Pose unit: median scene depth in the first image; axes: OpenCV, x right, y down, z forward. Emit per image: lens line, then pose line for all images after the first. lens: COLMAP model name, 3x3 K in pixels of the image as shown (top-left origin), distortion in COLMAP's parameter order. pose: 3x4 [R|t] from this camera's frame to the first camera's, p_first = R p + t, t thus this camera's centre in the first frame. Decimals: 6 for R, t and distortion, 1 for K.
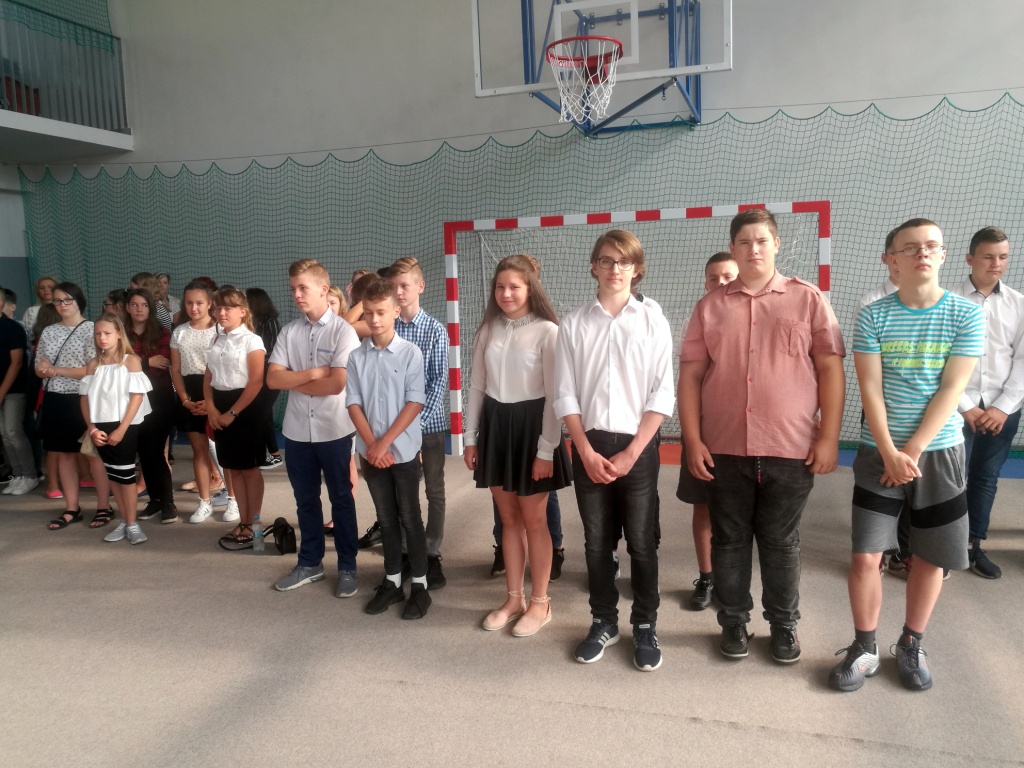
lens RADIAL K [[802.9, 0, 512.2], [0, 802.9, 389.1], [0, 0, 1]] dist [-0.013799, 0.017863]
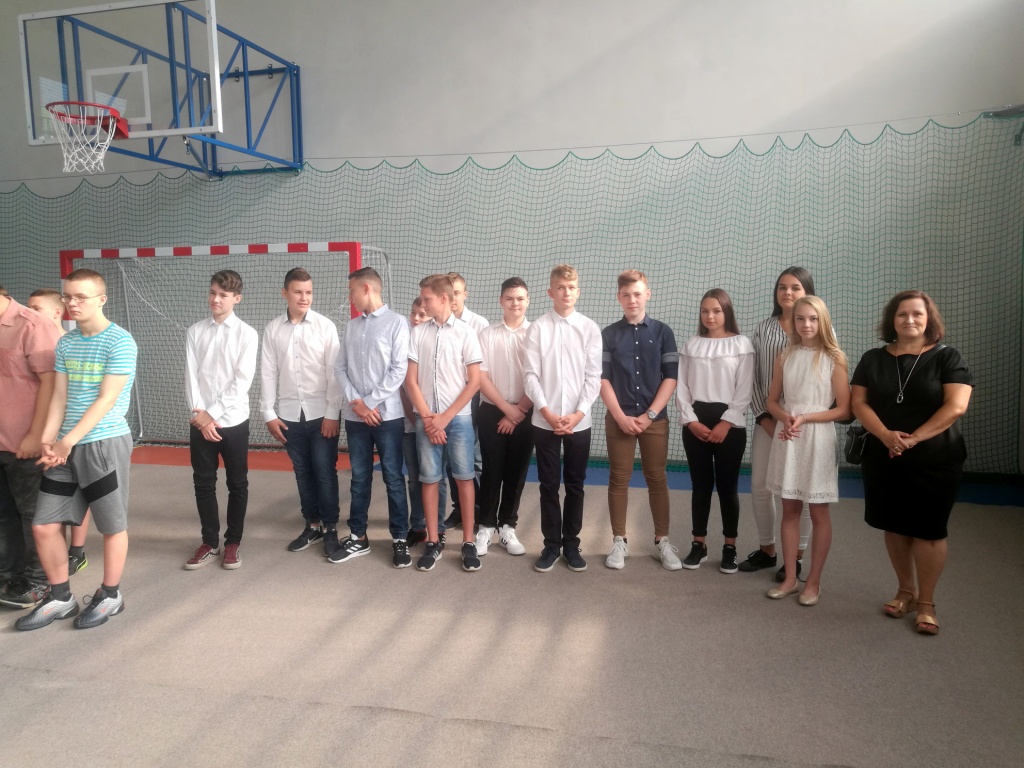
lens RADIAL K [[802.9, 0, 502.4], [0, 802.9, 388.6], [0, 0, 1]] dist [-0.013799, 0.017863]
pose [[0.998042, 0.015882, 0.060489, 0.459267], [-0.014462, 0.999611, -0.023849, 0.002943], [-0.060844, 0.022927, 0.997884, -0.150419]]
